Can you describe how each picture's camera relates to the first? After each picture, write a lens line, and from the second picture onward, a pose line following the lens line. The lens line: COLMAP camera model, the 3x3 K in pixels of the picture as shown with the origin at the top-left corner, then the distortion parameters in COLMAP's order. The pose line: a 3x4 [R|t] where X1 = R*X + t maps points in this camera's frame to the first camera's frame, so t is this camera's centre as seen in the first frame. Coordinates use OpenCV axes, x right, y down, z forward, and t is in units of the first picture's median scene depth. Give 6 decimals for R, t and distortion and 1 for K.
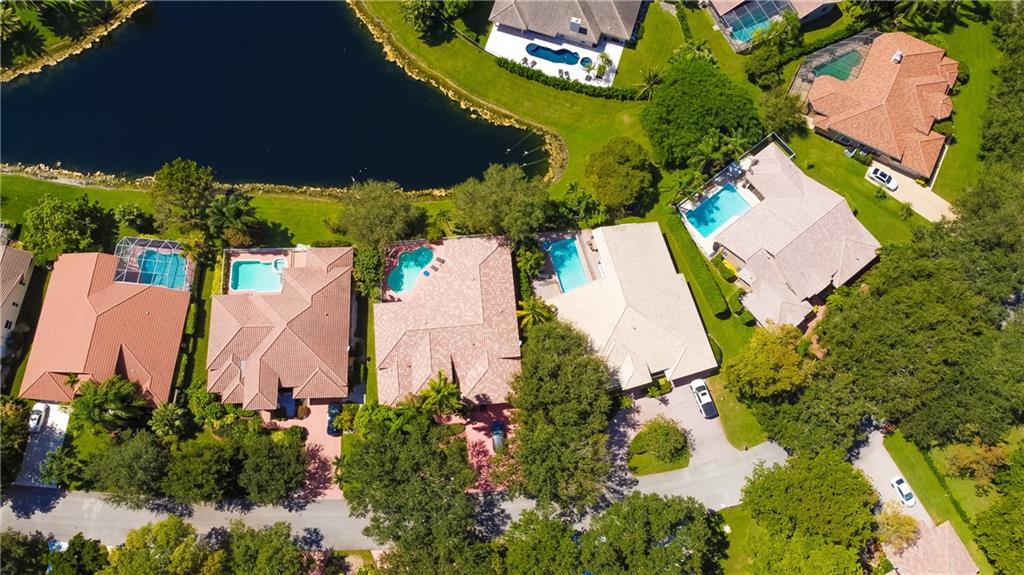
lens RADIAL K [[769.7, 0, 512.0], [0, 769.7, 287.5], [0, 0, 1]] dist [-0.014545, 0.002218]
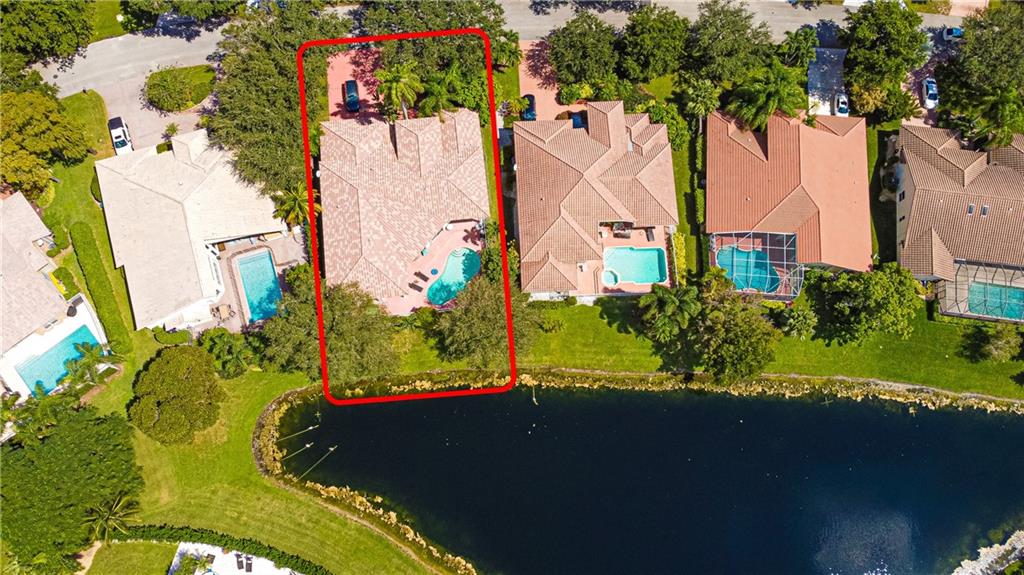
lens RADIAL K [[769.7, 0, 512.0], [0, 769.7, 287.5], [0, 0, 1]] dist [-0.014545, 0.002218]
pose [[-0.998691, 0.010825, -0.049992, -0.153815], [-0.034613, -0.862610, 0.504684, -0.456263], [-0.037661, 0.505754, 0.861855, 0.291045]]
